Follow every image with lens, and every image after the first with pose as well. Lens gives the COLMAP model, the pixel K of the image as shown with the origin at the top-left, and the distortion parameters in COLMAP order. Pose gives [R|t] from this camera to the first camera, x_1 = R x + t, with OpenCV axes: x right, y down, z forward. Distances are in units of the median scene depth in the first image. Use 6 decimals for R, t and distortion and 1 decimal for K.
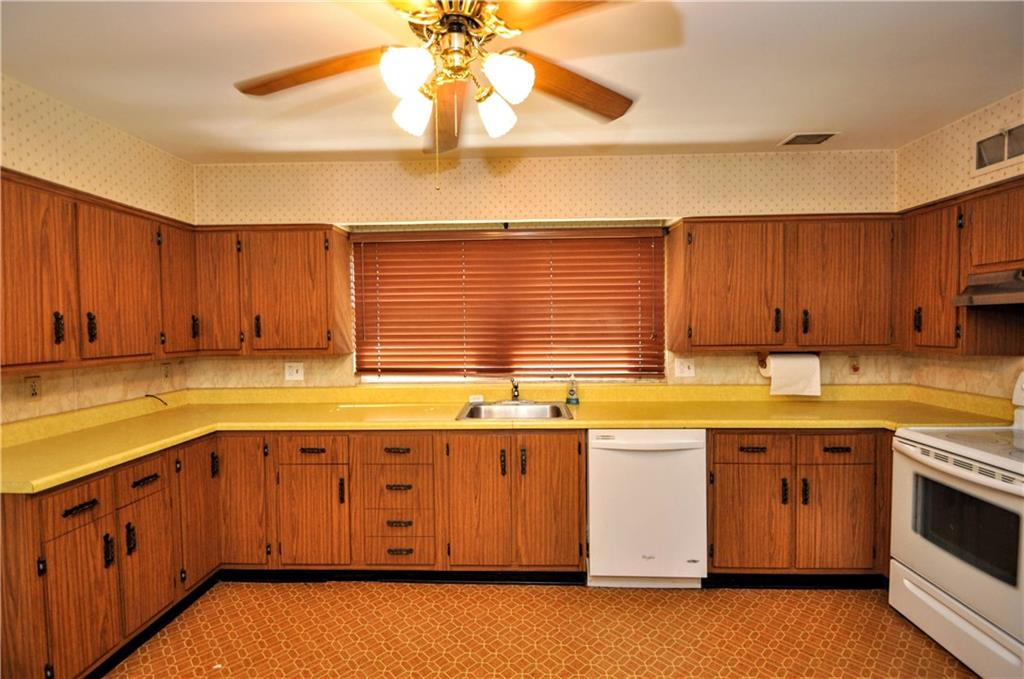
lens RADIAL K [[447.8, 0, 508.2], [0, 447.8, 341.6], [0, 0, 1]] dist [0.012515, -0.014788]
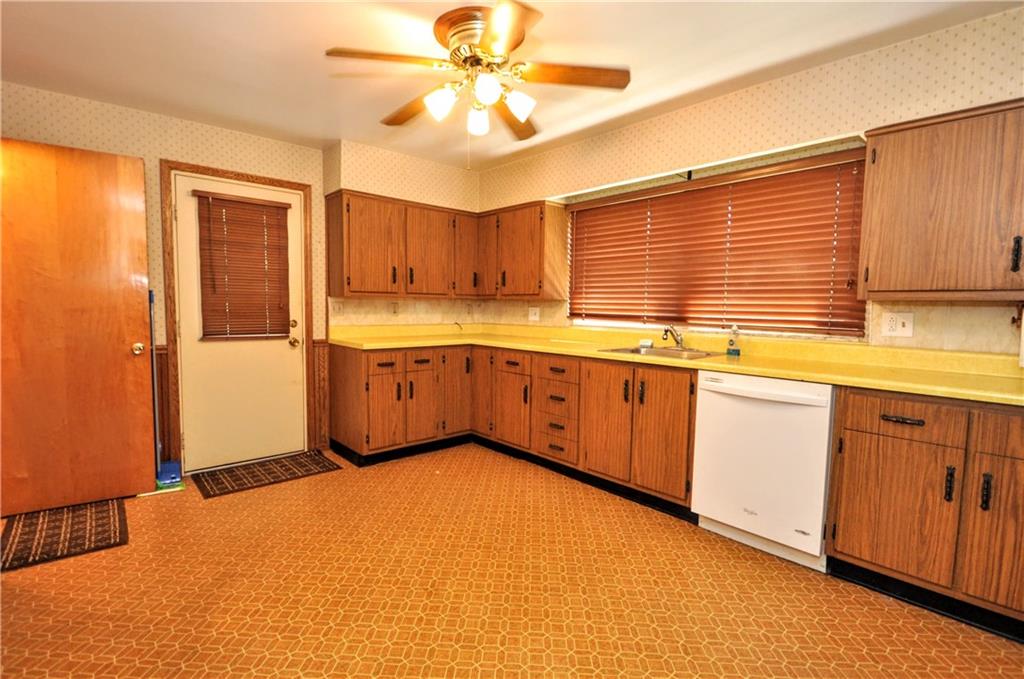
lens RADIAL K [[462.3, 0, 518.7], [0, 462.3, 336.7], [0, 0, 1]] dist [0.019710, -0.017052]
pose [[0.713896, 0.069519, -0.696792, 0.593753], [-0.044629, 0.997554, 0.053802, 0.079036], [0.698828, -0.007311, 0.715252, -0.033907]]
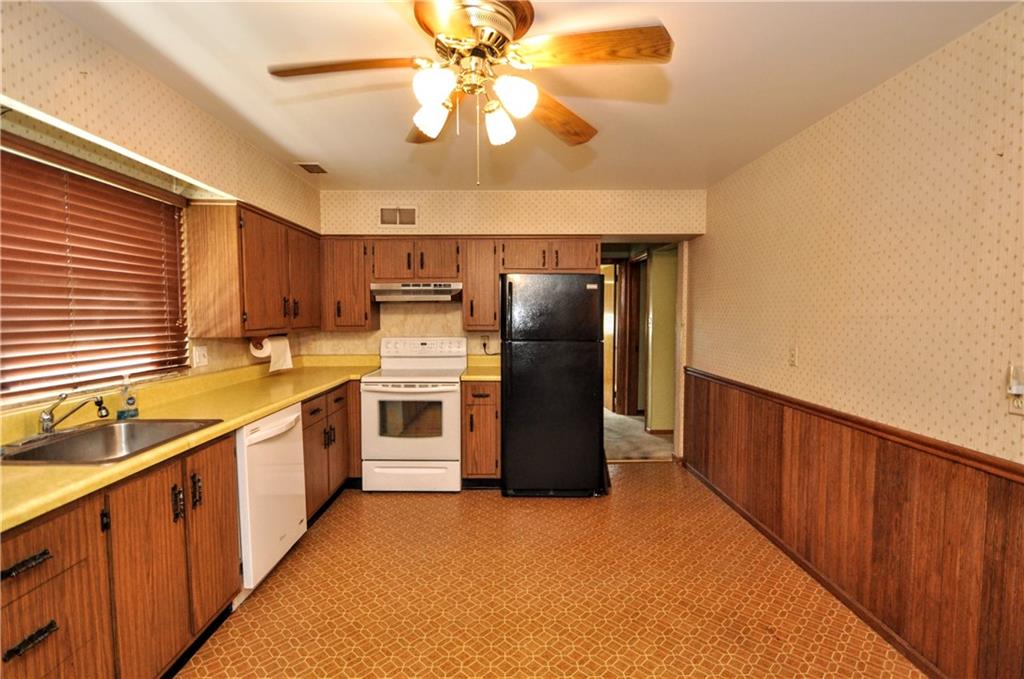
lens RADIAL K [[484.1, 0, 484.2], [0, 484.1, 337.4], [0, 0, 1]] dist [0.024613, -0.019994]
pose [[-0.005361, -0.038066, 0.999261, -0.741916], [0.035831, 0.998626, 0.038234, 0.002426], [-0.999343, 0.036009, -0.003990, 0.509001]]
